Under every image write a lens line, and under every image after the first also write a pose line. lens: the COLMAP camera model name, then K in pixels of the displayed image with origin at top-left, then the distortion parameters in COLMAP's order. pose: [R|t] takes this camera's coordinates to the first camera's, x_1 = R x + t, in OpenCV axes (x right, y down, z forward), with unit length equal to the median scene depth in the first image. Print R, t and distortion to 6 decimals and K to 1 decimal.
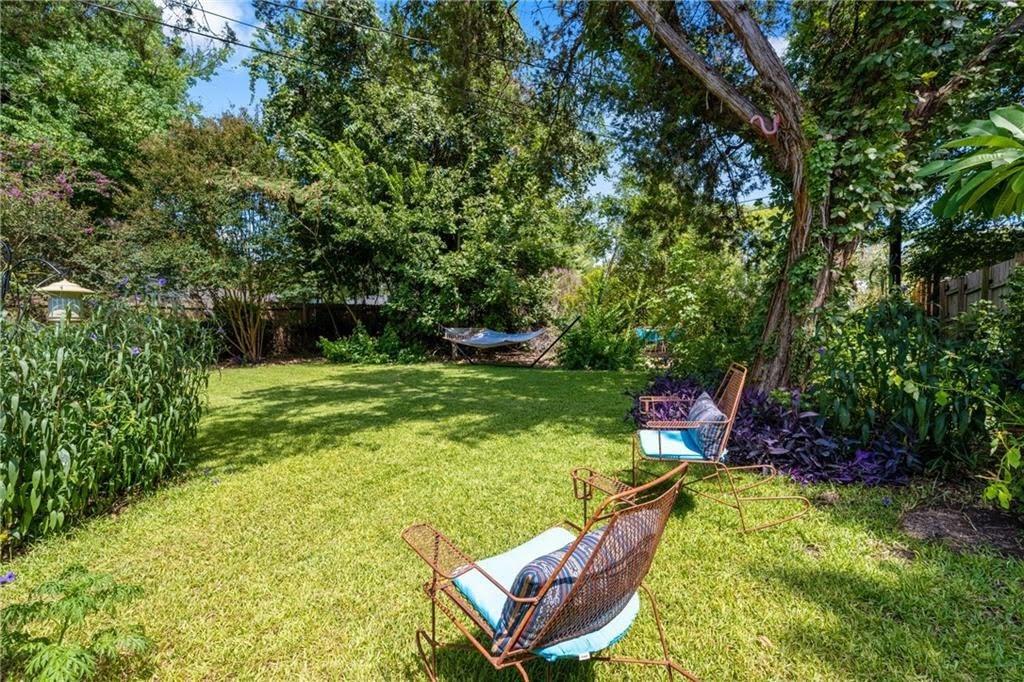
lens RADIAL K [[462.1, 0, 512.3], [0, 462.1, 342.3], [0, 0, 1]] dist [0.002555, 0.000236]
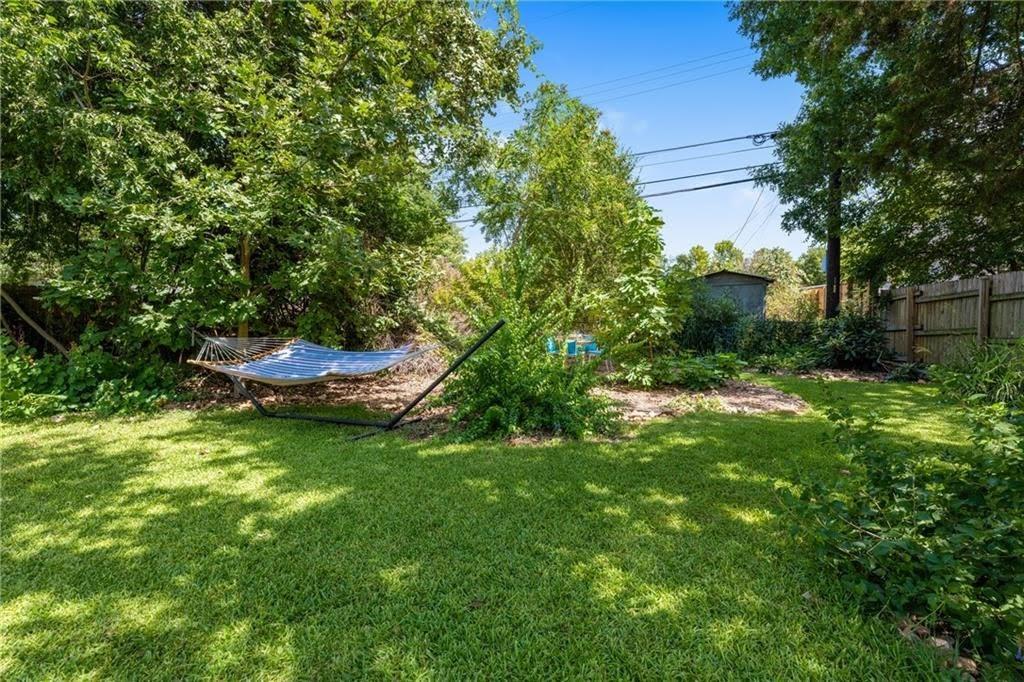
lens RADIAL K [[462.1, 0, 516.6], [0, 462.1, 340.7], [0, 0, 1]] dist [0.002555, 0.000236]
pose [[0.952502, 0.007620, 0.304436, 0.016643], [-0.007030, 0.999971, -0.003034, -0.028969], [-0.304450, 0.000750, 0.952528, 0.446702]]
